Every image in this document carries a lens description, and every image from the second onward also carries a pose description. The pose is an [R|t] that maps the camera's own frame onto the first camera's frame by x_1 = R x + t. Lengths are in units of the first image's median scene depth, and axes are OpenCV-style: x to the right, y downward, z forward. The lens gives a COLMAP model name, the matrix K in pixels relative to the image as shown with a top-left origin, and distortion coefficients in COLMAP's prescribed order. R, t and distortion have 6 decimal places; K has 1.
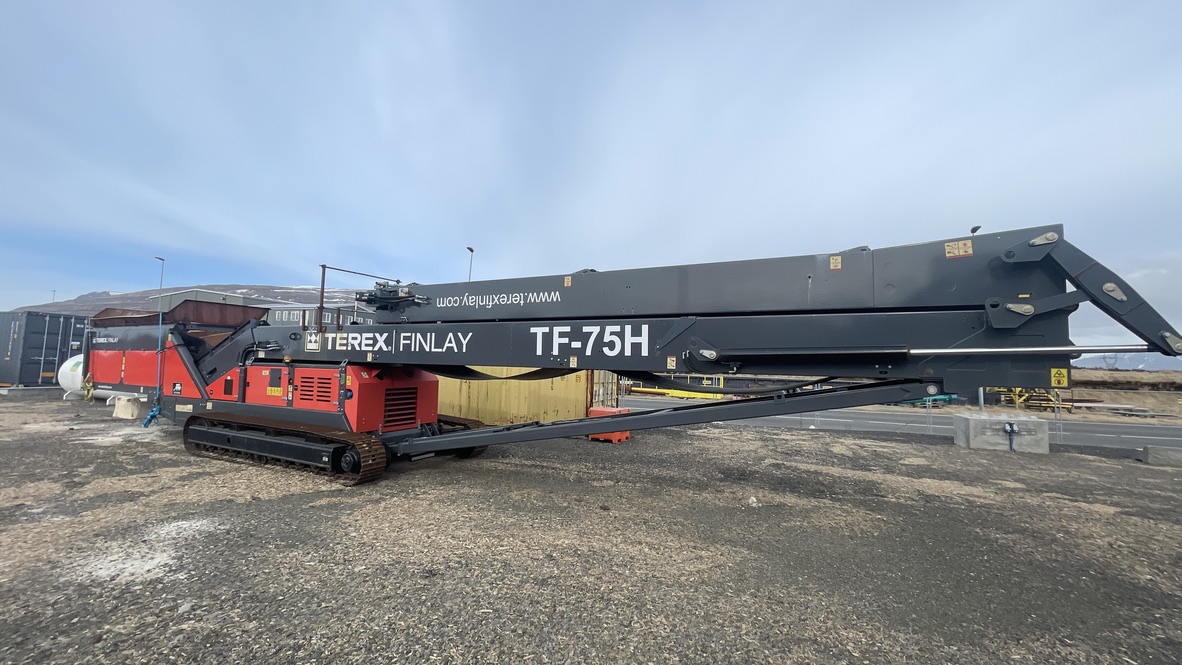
lens RADIAL K [[471.9, 0, 591.0], [0, 471.9, 332.5], [0, 0, 1]] dist [0.002347, 0.000095]
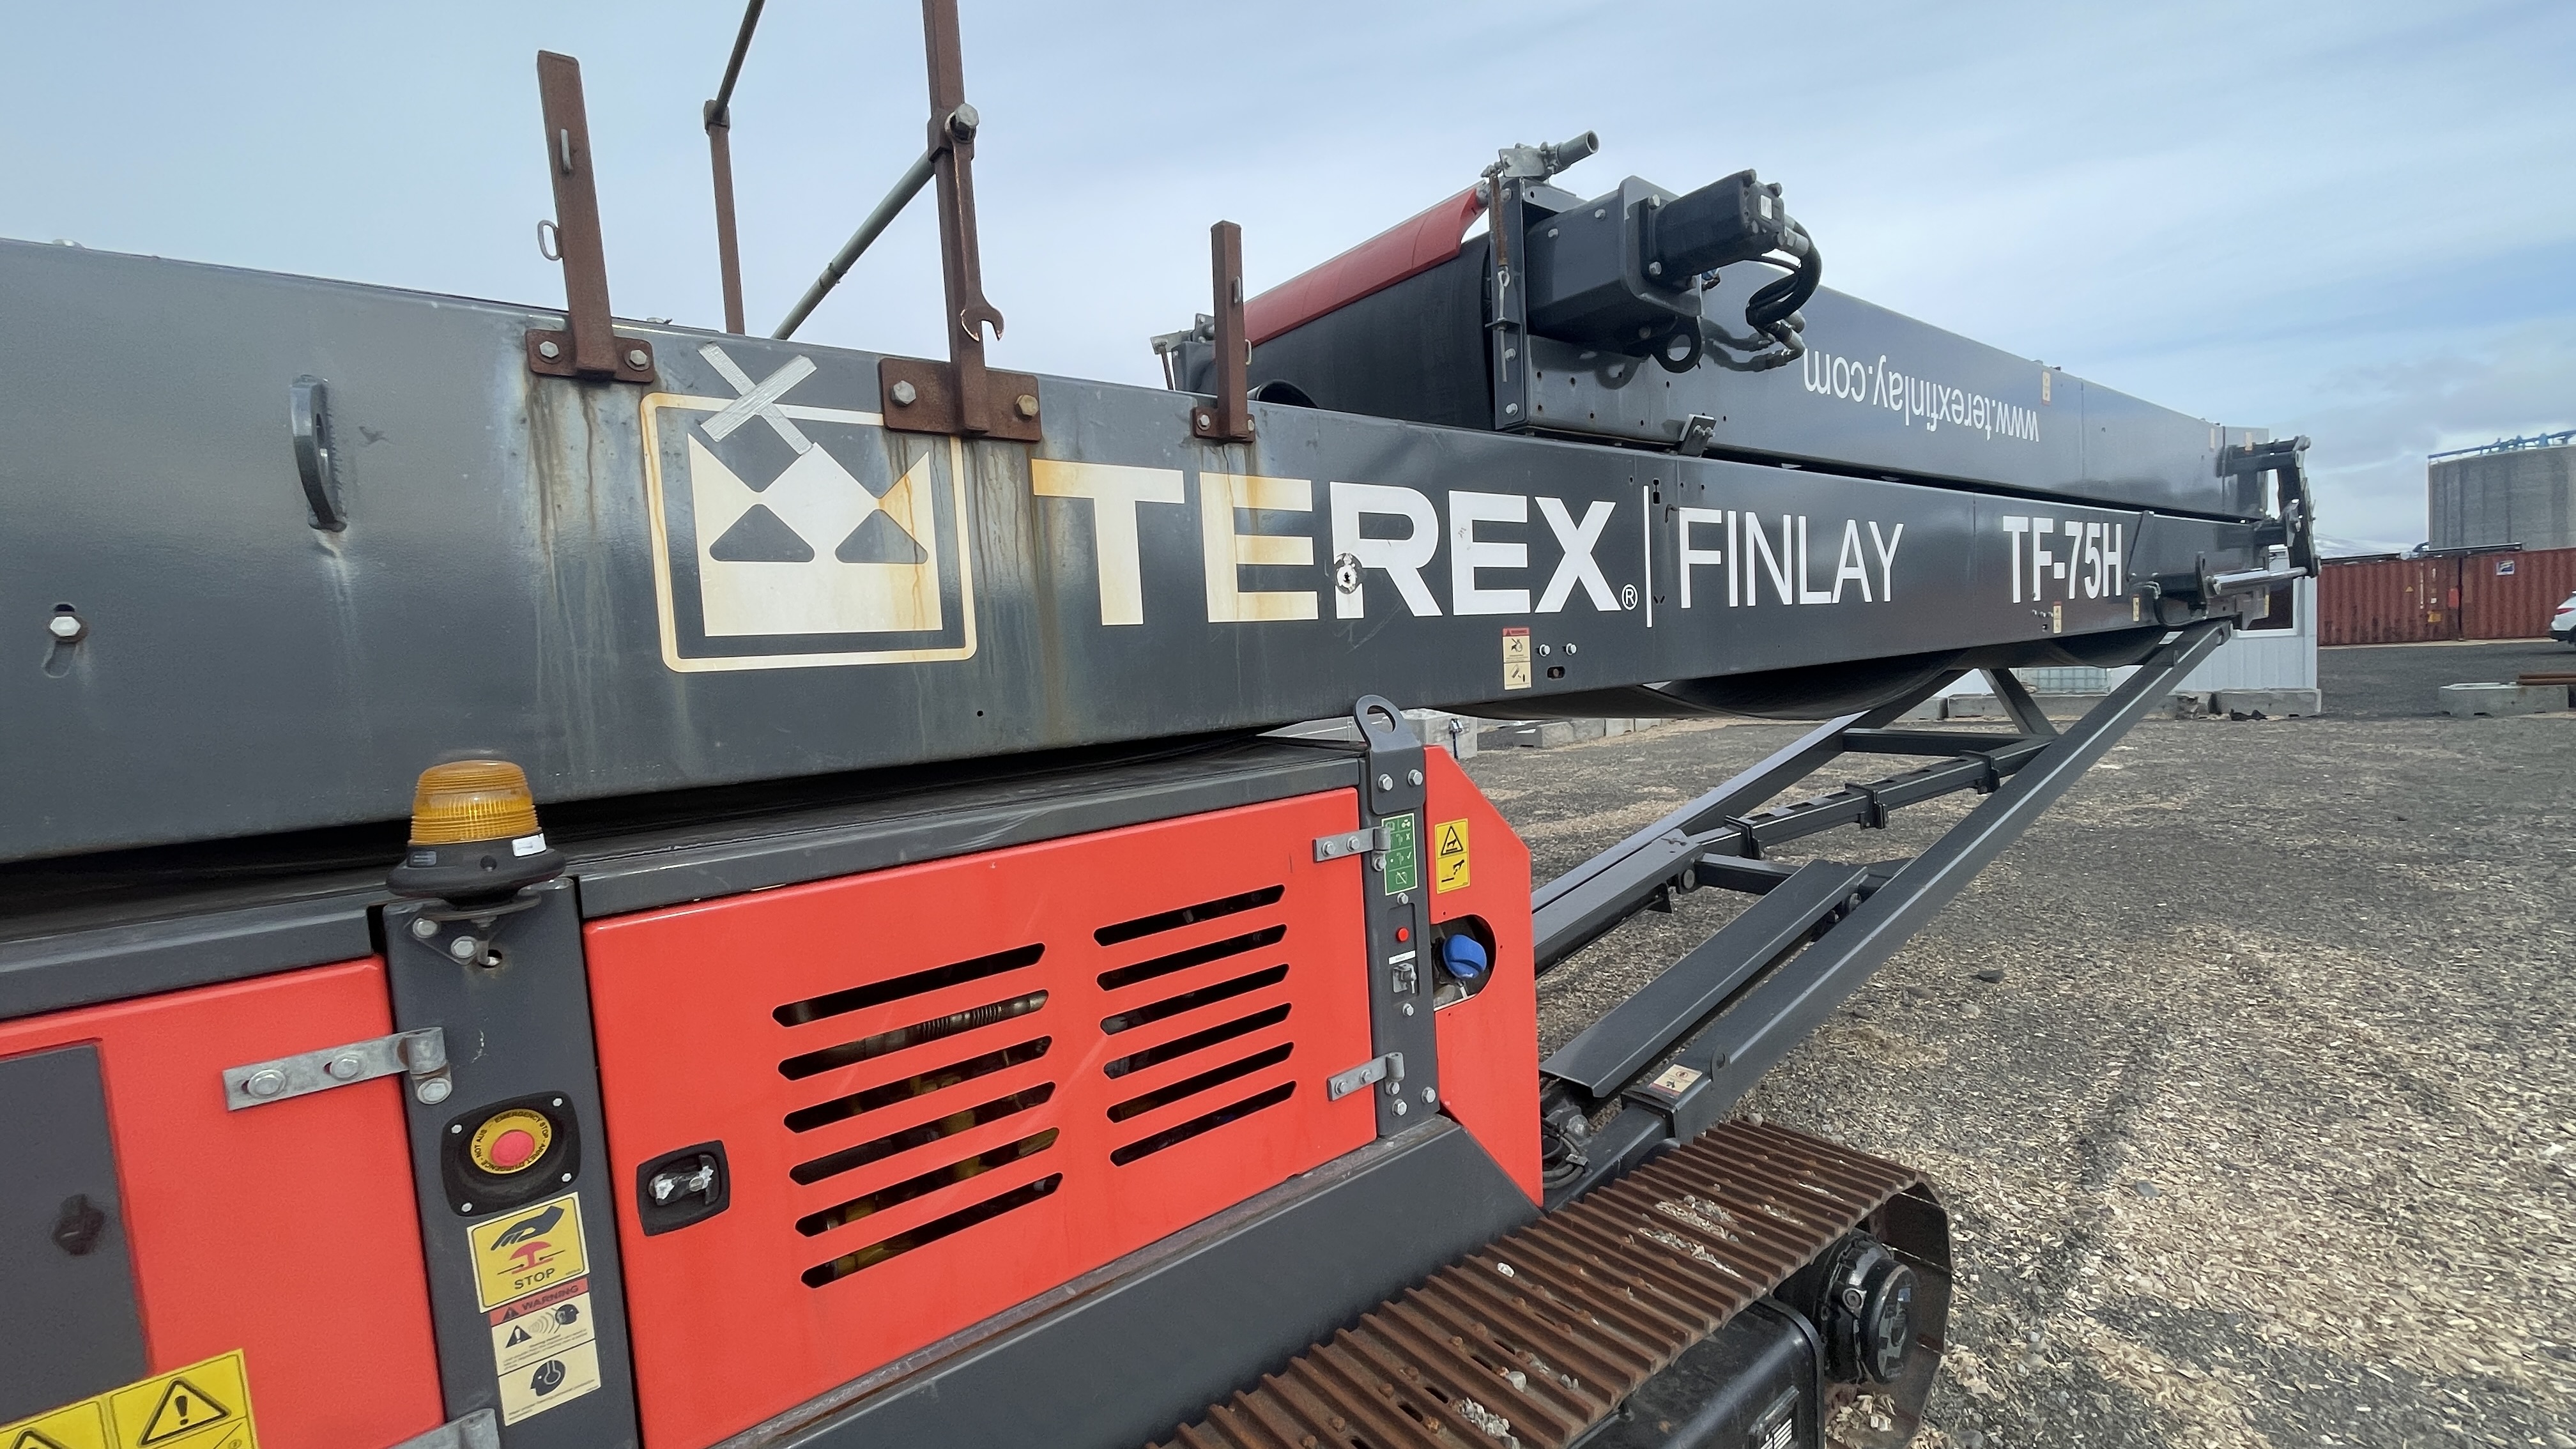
lens RADIAL K [[1028.5, 0, 1288.0], [0, 1028.5, 724.5], [0, 0, 1]] dist [0.002347, 0.000095]
pose [[0.418219, -0.114082, 0.901154, -0.773493], [0.011544, 0.992669, 0.120309, 0.032082], [-0.908273, -0.039913, 0.416470, 0.919875]]
